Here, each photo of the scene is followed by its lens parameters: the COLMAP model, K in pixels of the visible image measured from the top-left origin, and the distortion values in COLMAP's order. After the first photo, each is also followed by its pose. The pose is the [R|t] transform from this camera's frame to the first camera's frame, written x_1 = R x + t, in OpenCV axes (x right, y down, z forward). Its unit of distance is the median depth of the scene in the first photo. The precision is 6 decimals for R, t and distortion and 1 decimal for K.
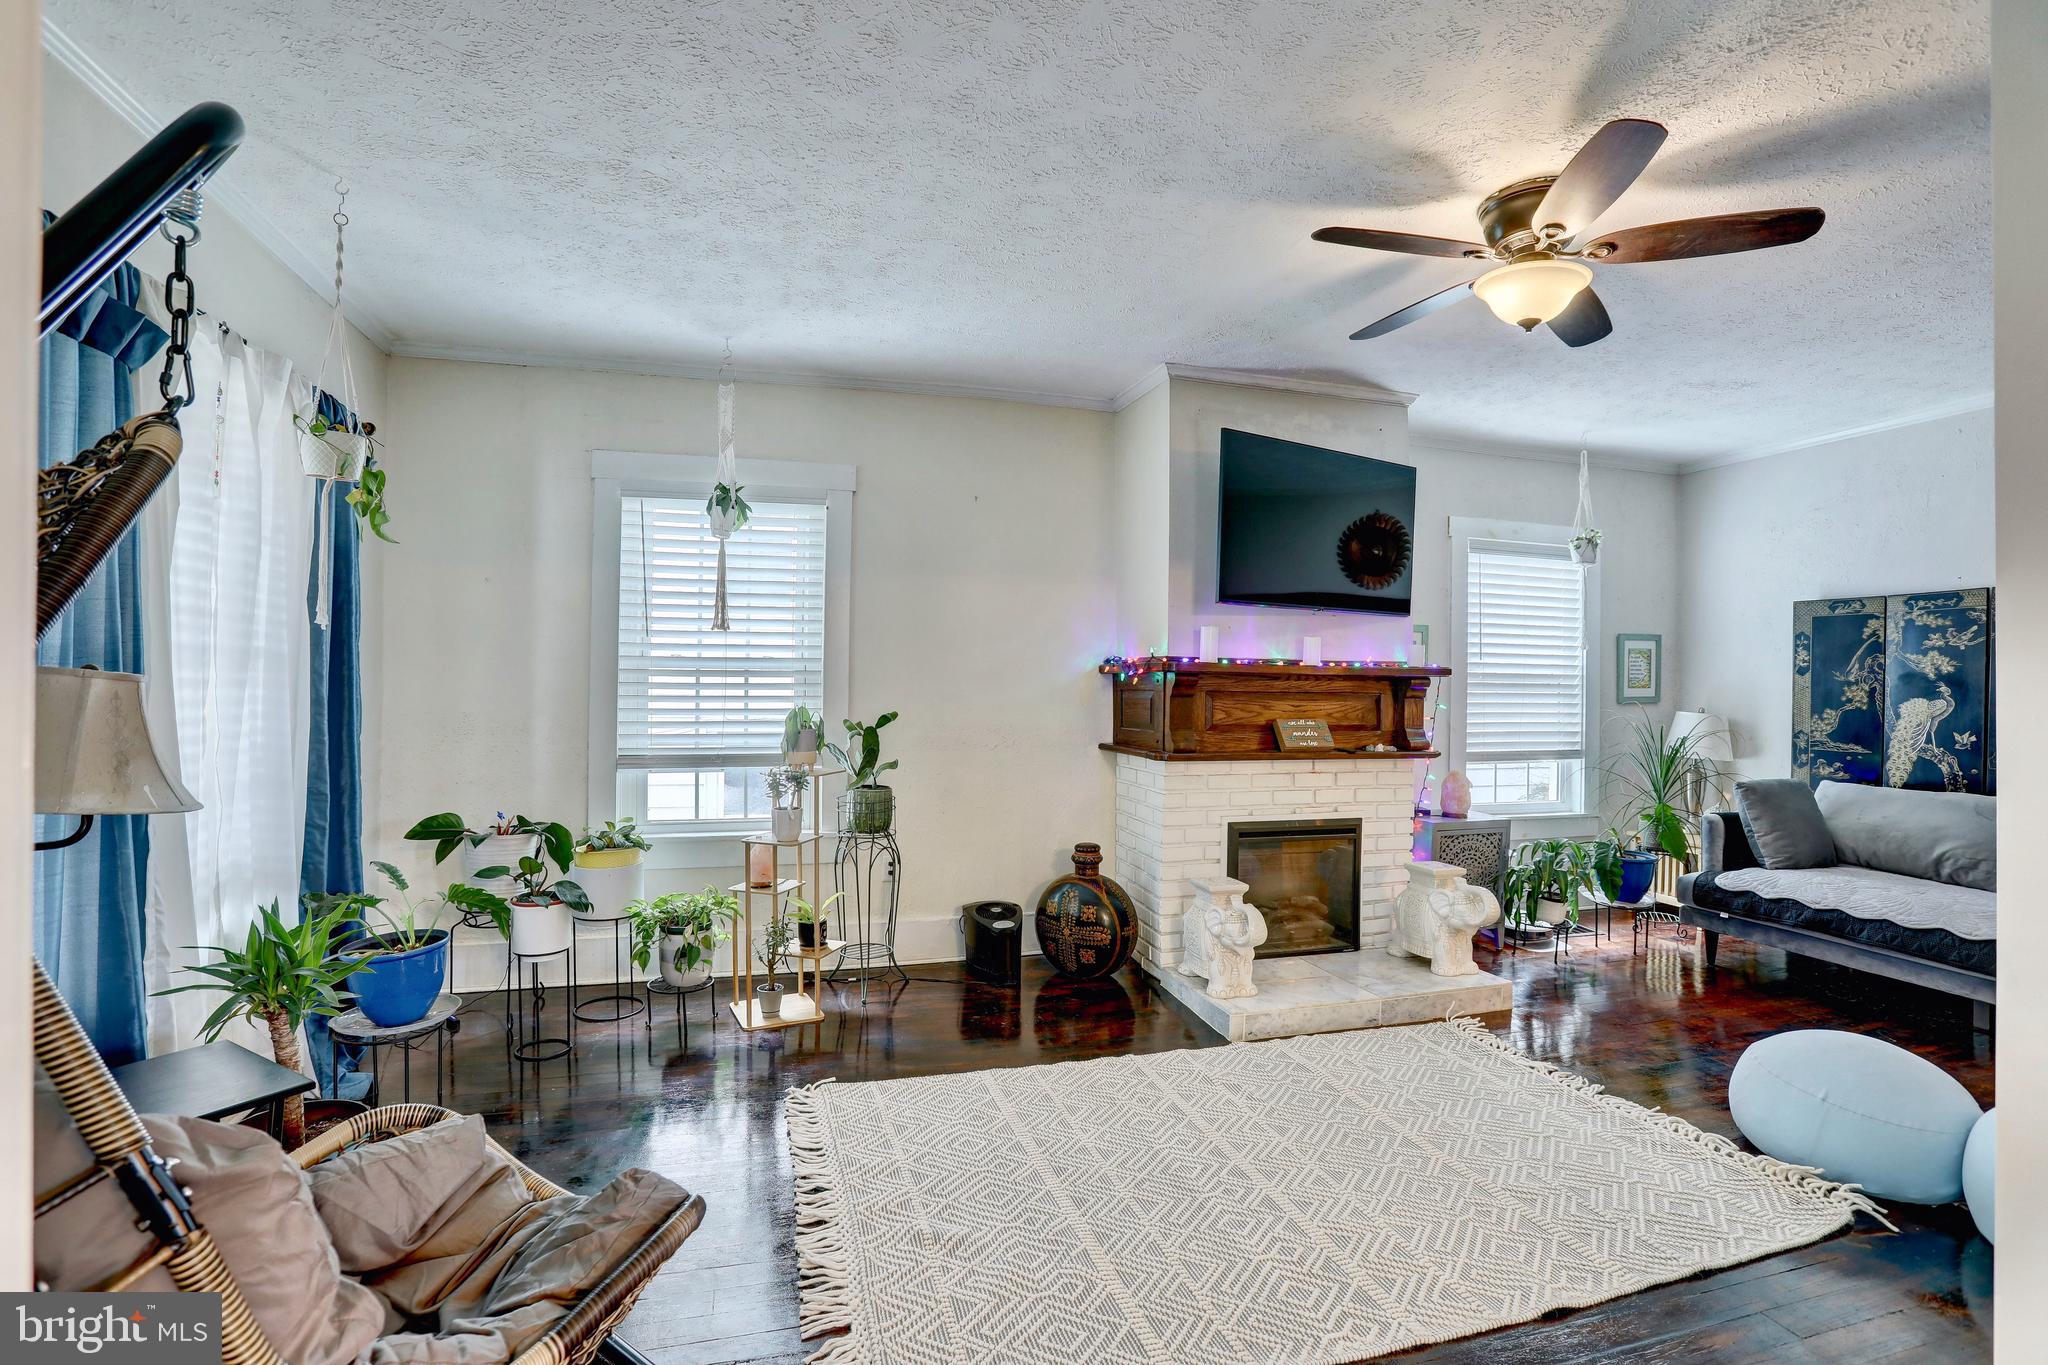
lens RADIAL K [[939.0, 0, 1021.4], [0, 939.0, 686.9], [0, 0, 1]] dist [-0.070199, 0.029632]
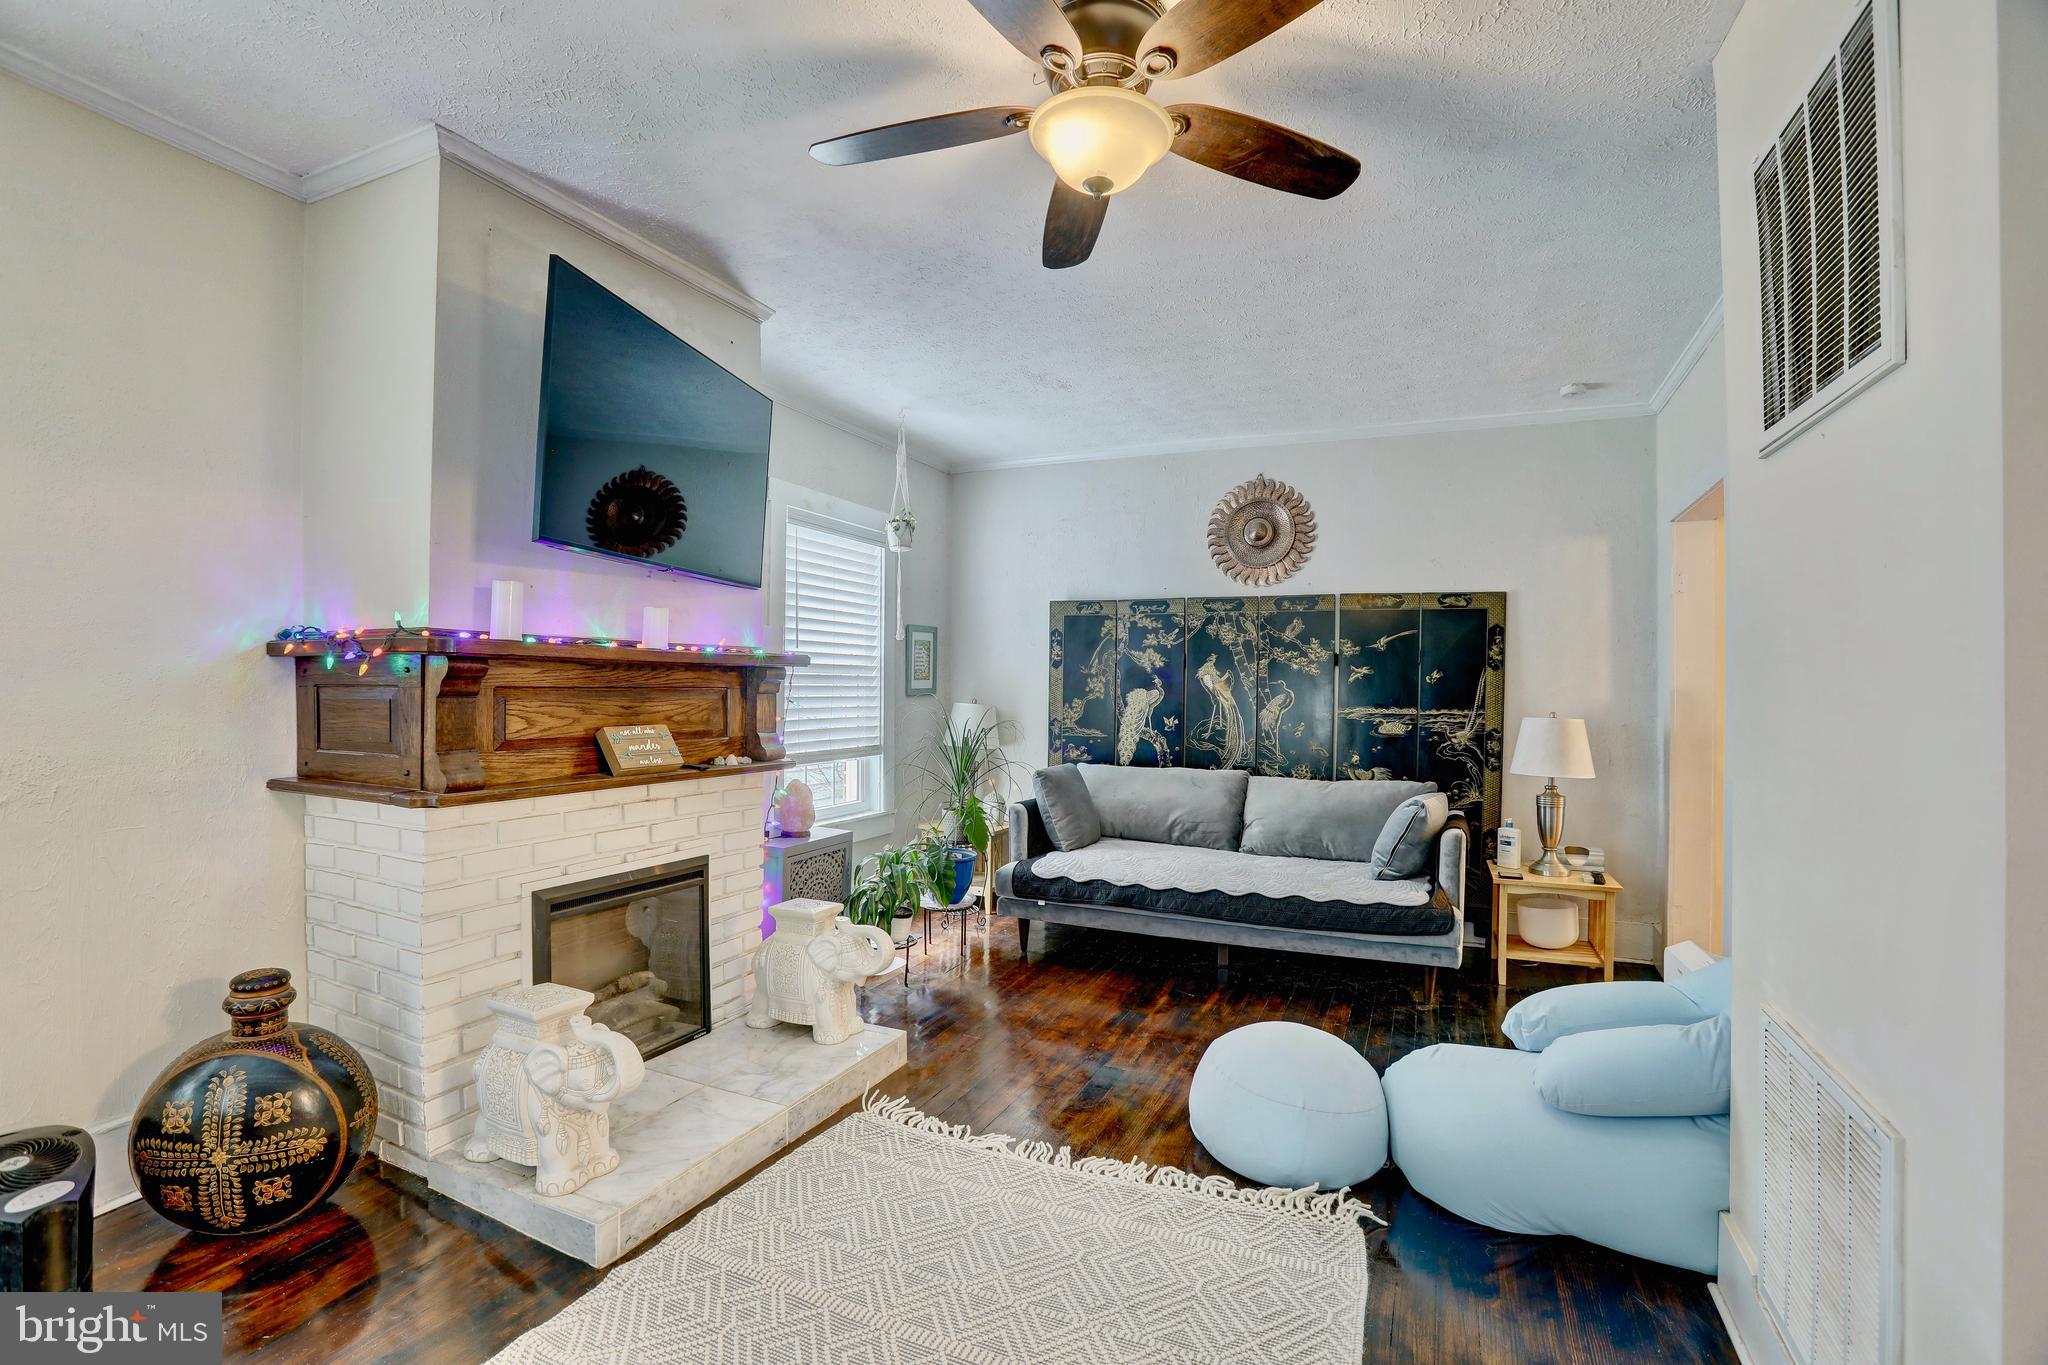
lens RADIAL K [[939.0, 0, 1021.4], [0, 939.0, 686.9], [0, 0, 1]] dist [-0.070199, 0.029632]
pose [[0.663972, -0.006968, 0.747725, -0.025184], [0.000092, 0.999957, 0.009238, -0.001019], [-0.747758, -0.006065, 0.663944, 0.318177]]
